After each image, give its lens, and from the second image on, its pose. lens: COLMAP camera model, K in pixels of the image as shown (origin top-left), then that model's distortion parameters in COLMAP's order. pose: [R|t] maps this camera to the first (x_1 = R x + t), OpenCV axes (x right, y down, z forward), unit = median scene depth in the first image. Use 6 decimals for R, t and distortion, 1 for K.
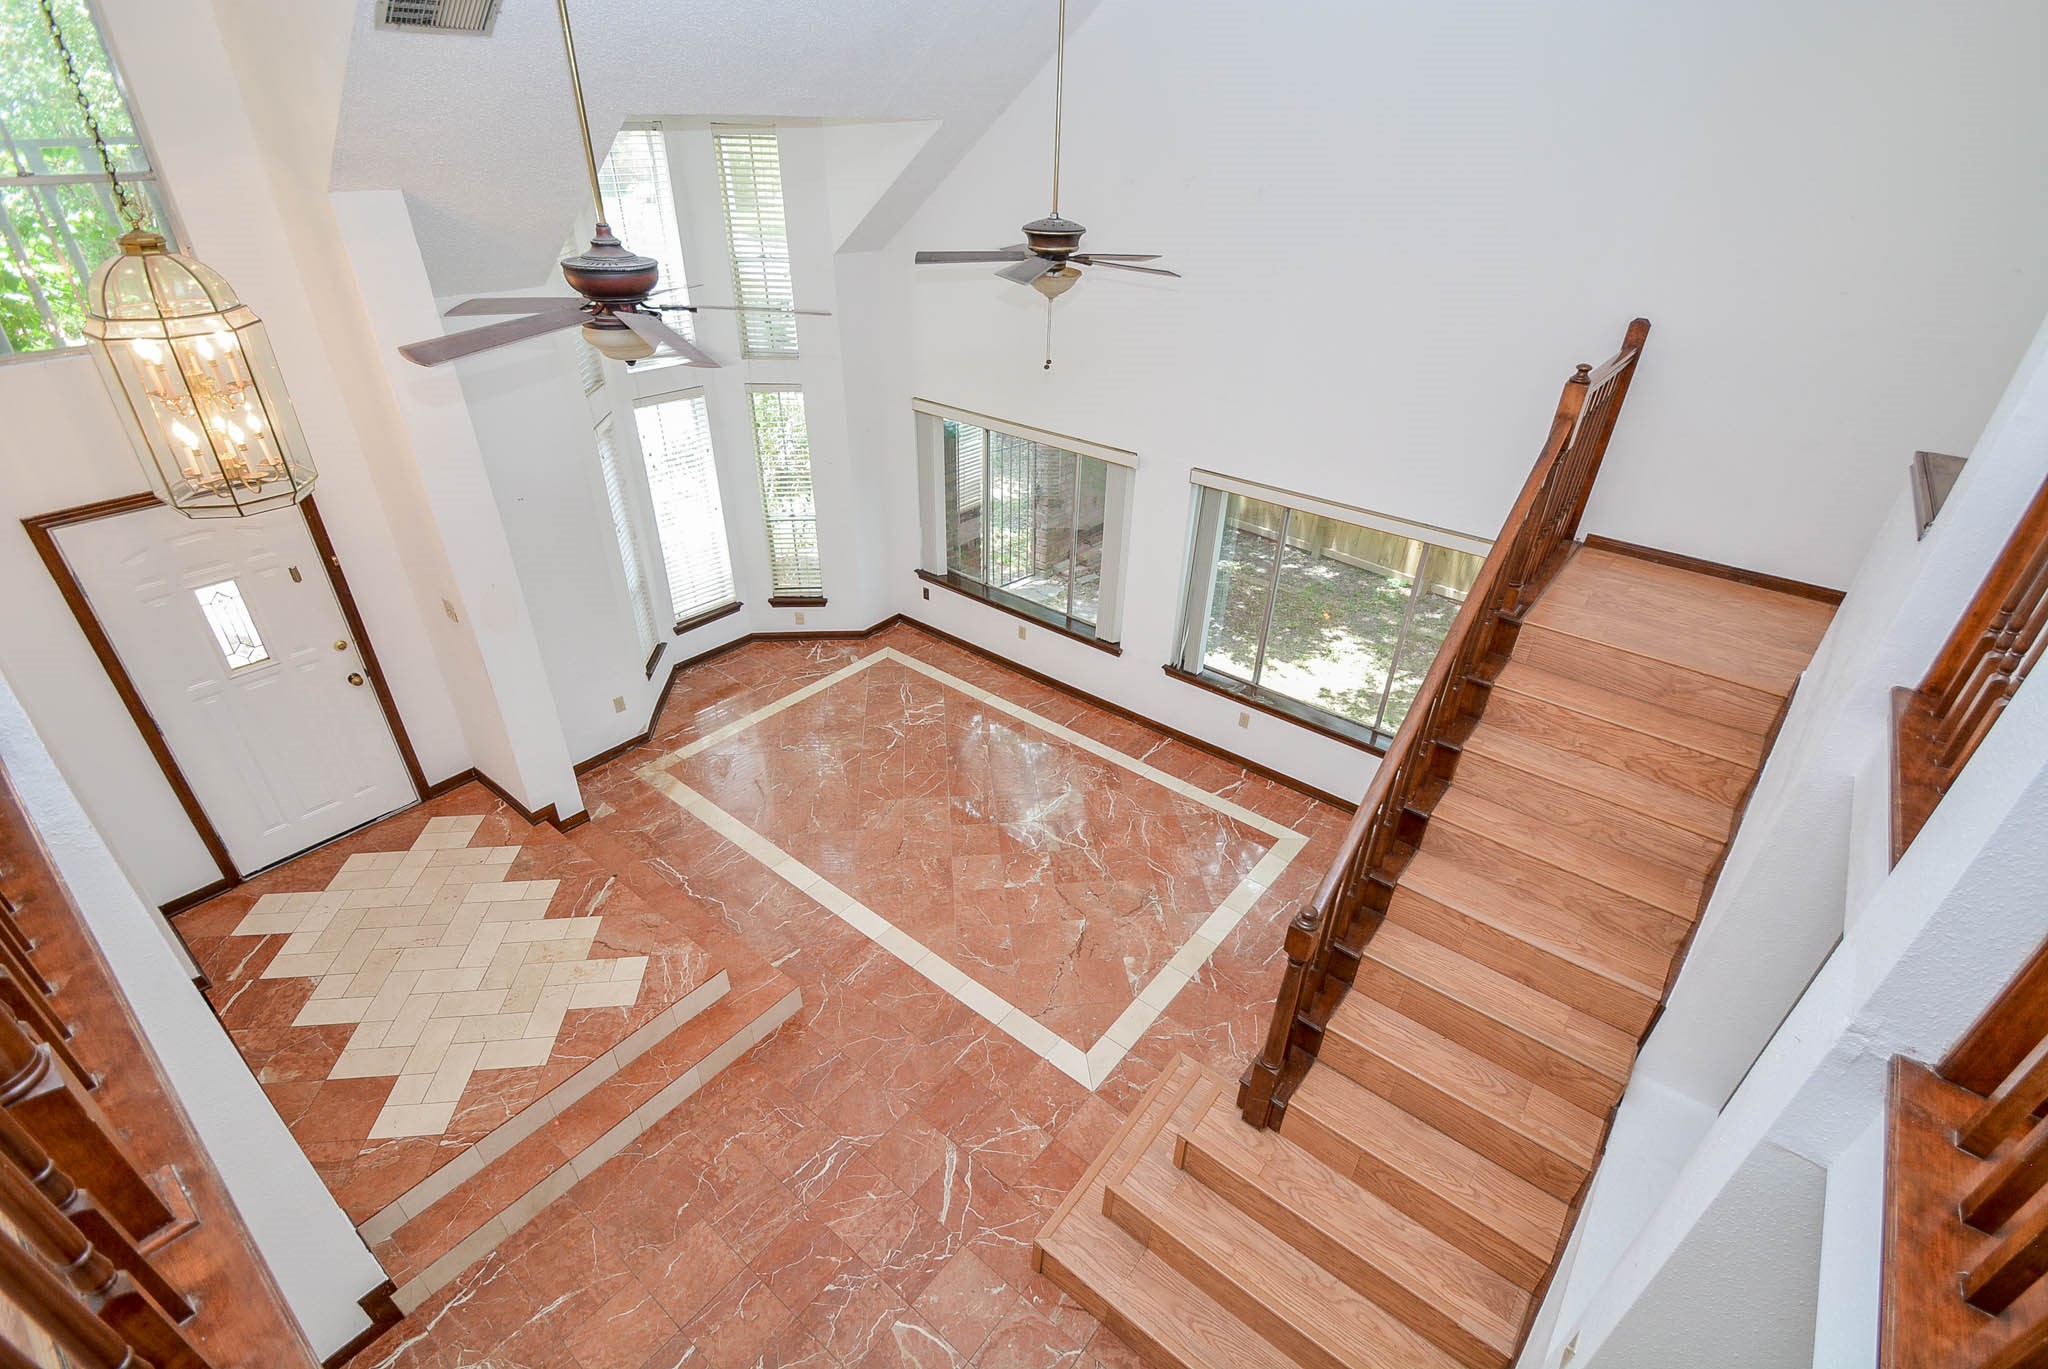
lens RADIAL K [[914.5, 0, 1032.7], [0, 914.5, 712.4], [0, 0, 1]] dist [0.008461, -0.014665]
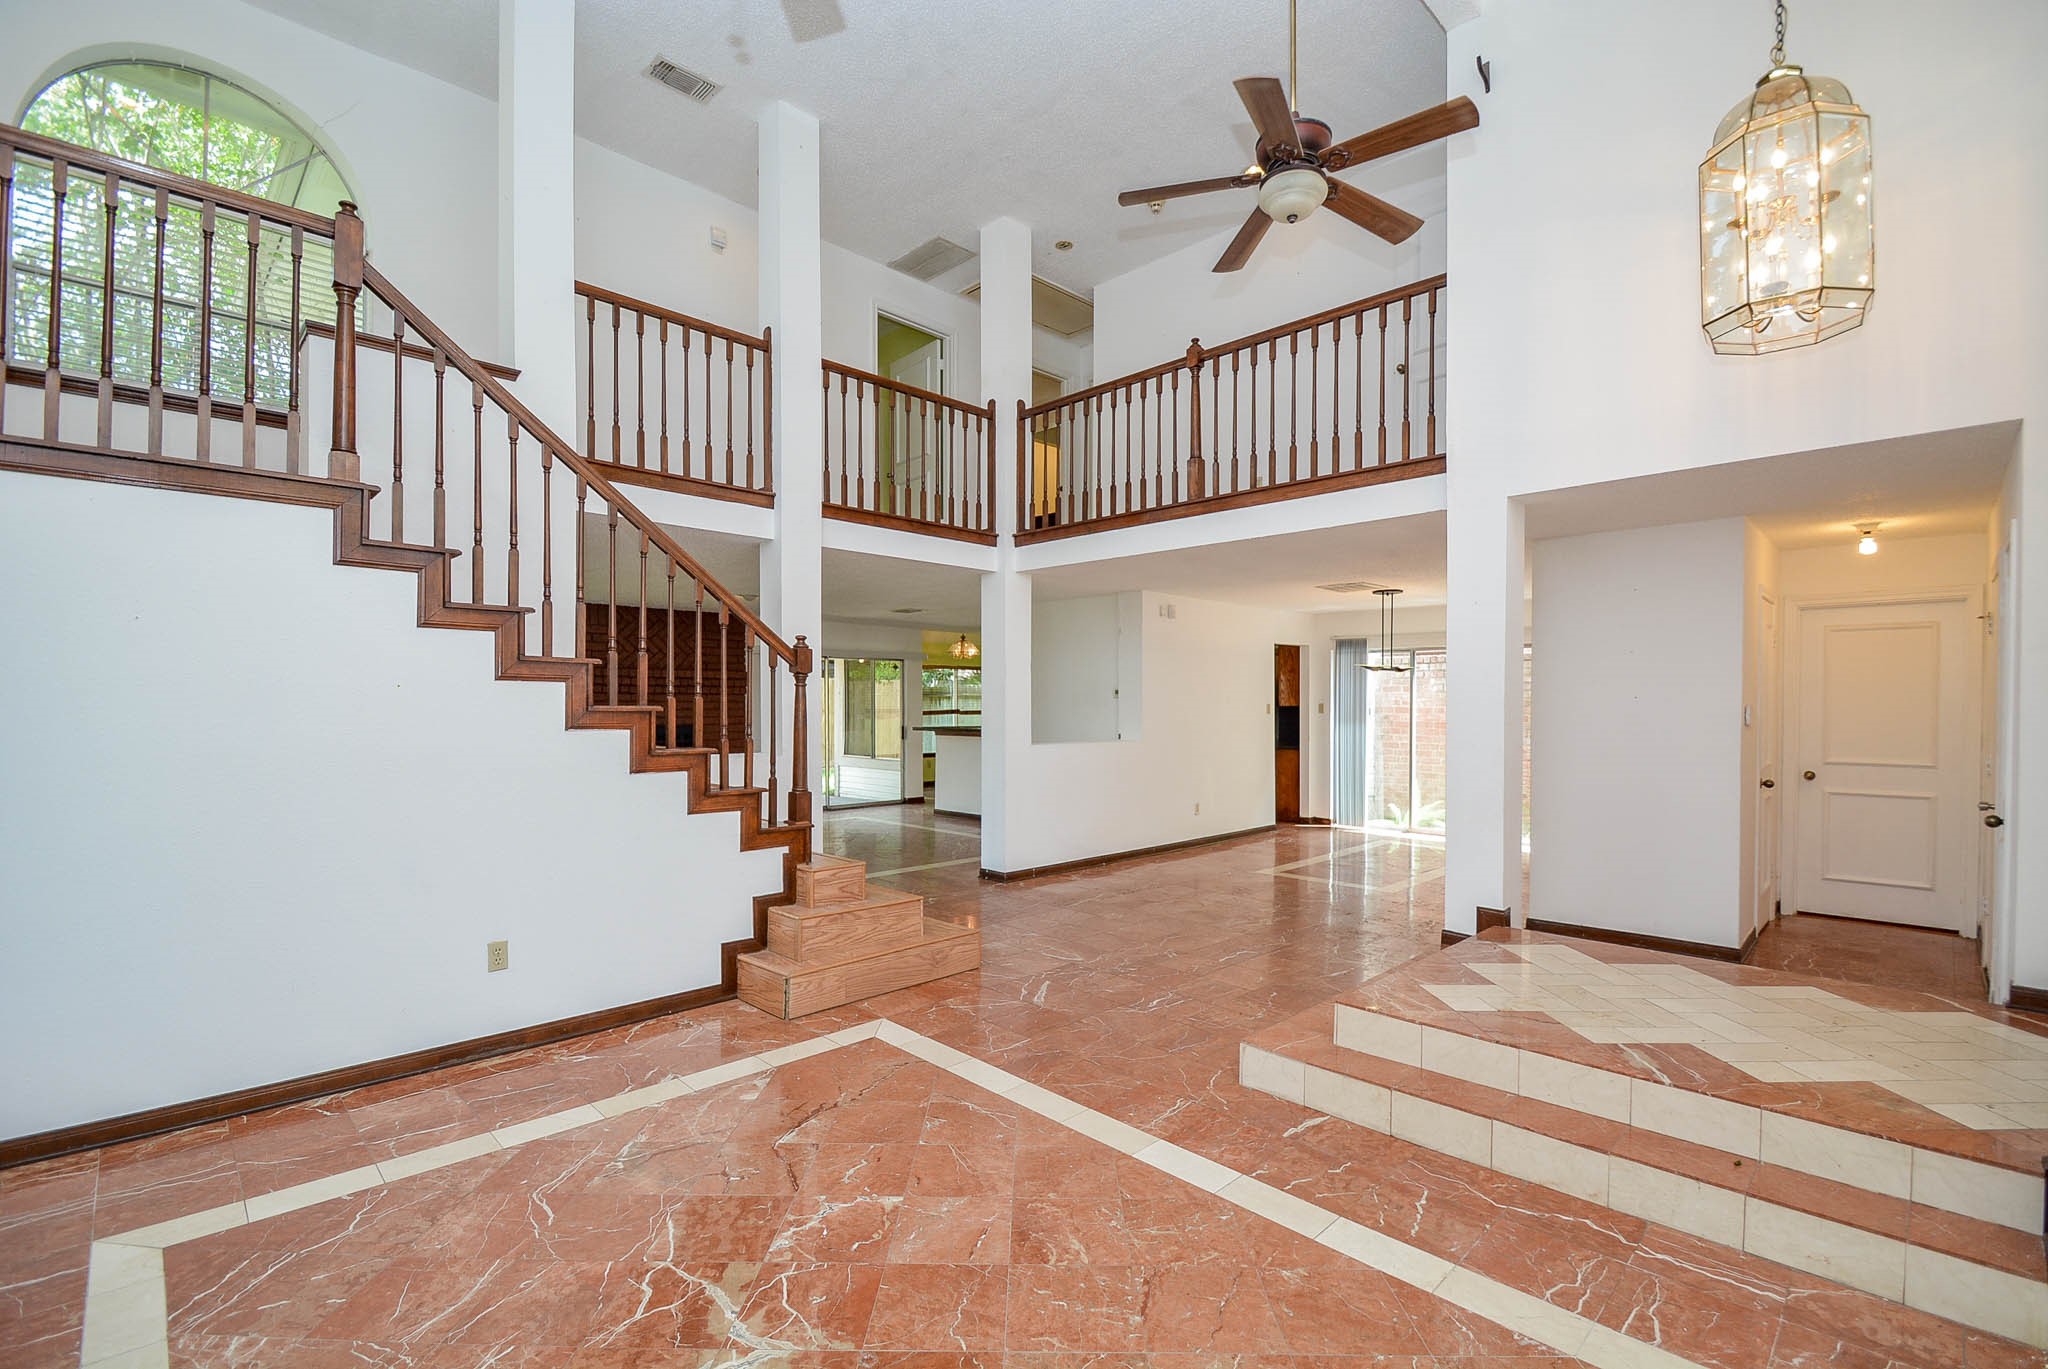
lens RADIAL K [[904.6, 0, 1032.8], [0, 904.6, 713.2], [0, 0, 1]] dist [0.002944, -0.010182]
pose [[-0.992746, -0.034695, 0.115113, -0.159805], [0.033418, 0.840097, 0.541406, -0.297995], [-0.115490, 0.541325, -0.832844, 1.416112]]
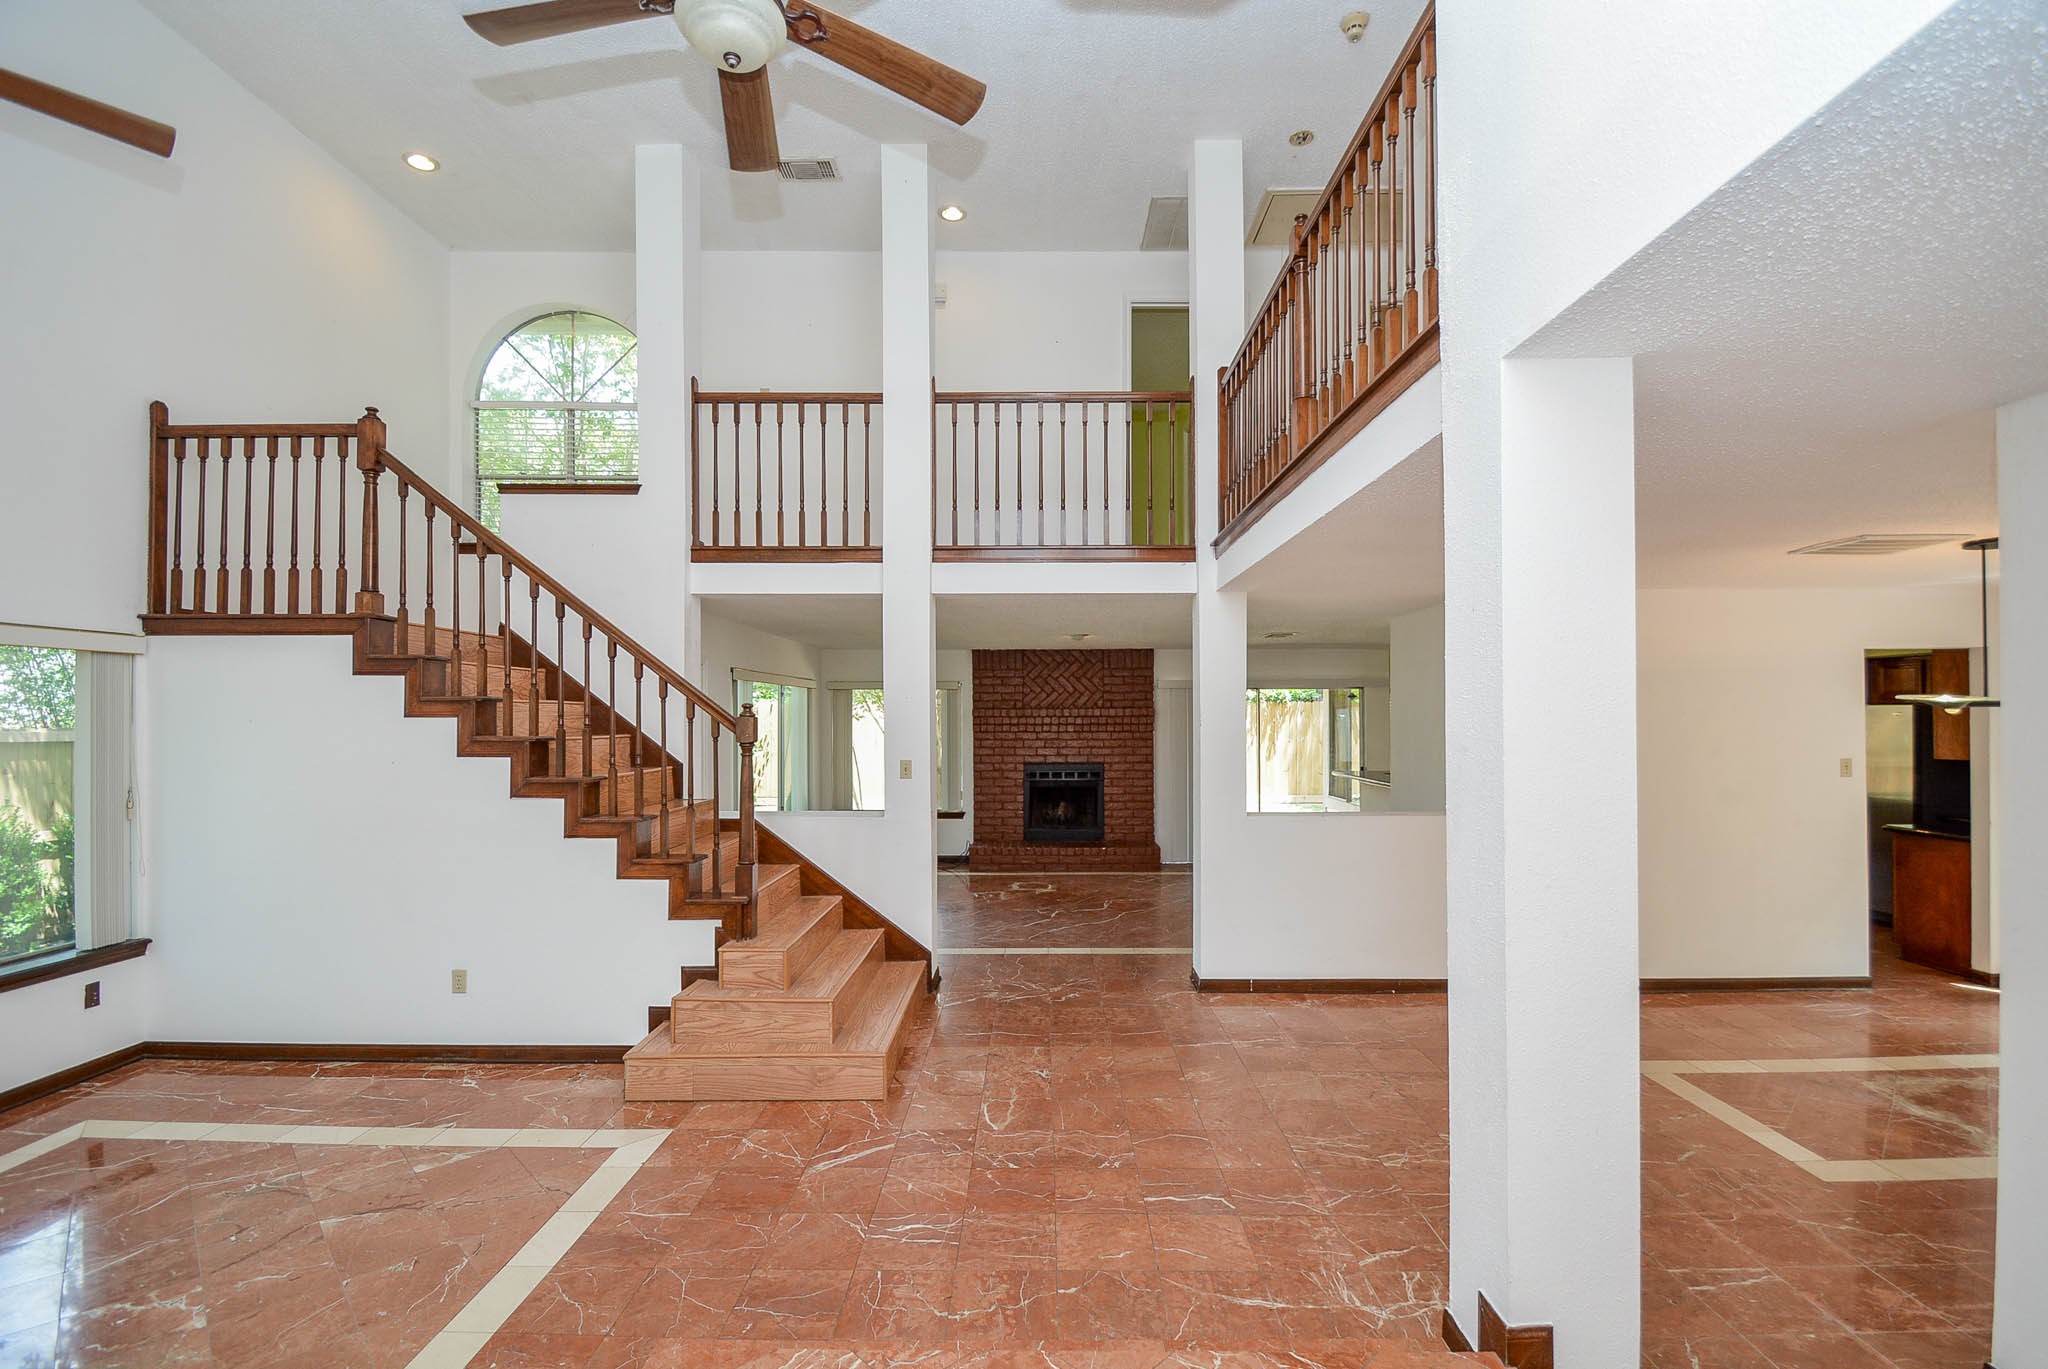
lens RADIAL K [[914.5, 0, 1032.7], [0, 914.5, 712.4], [0, 0, 1]] dist [0.008461, -0.014665]
pose [[-0.617093, -0.024821, 0.786499, -0.712071], [0.406194, 0.845993, 0.345402, -0.060351], [-0.673946, 0.532616, -0.511974, 0.903230]]
